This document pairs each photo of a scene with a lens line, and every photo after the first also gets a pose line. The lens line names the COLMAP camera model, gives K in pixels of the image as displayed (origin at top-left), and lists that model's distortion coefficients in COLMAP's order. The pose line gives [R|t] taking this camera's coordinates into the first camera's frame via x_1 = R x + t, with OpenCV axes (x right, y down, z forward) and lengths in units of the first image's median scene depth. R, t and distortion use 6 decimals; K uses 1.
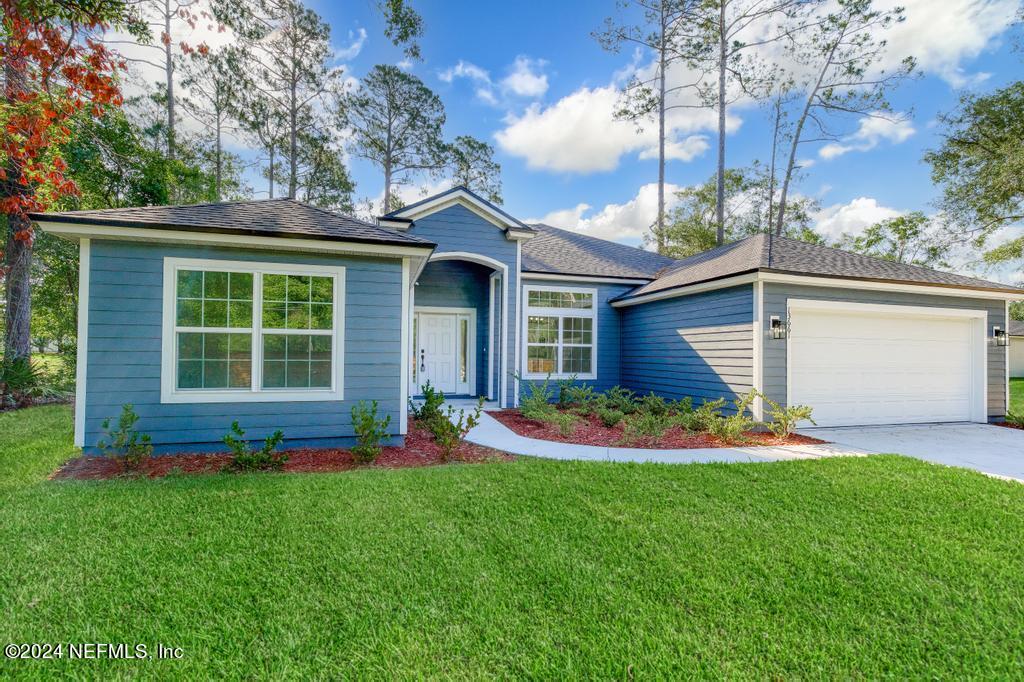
lens RADIAL K [[483.0, 0, 531.6], [0, 483.0, 341.8], [0, 0, 1]] dist [-0.010157, 0.001501]
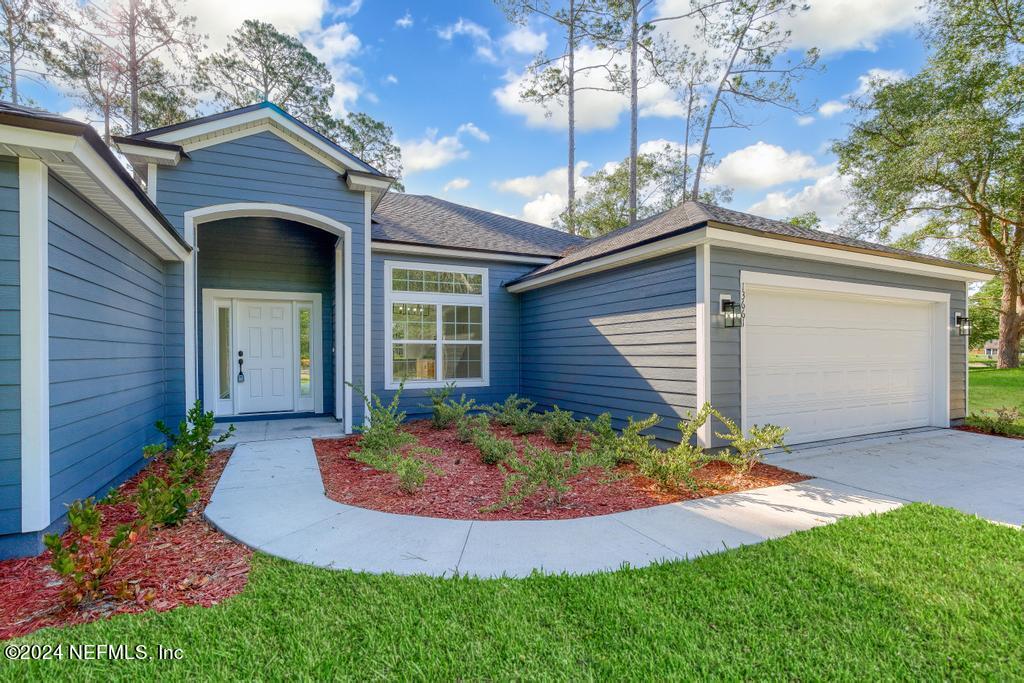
lens RADIAL K [[483.0, 0, 513.1], [0, 483.0, 349.0], [0, 0, 1]] dist [-0.010157, 0.001501]
pose [[0.990635, -0.016082, 0.135589, 0.054639], [0.013778, 0.999745, 0.017918, 0.004173], [-0.135843, -0.015882, 0.990603, 0.182443]]
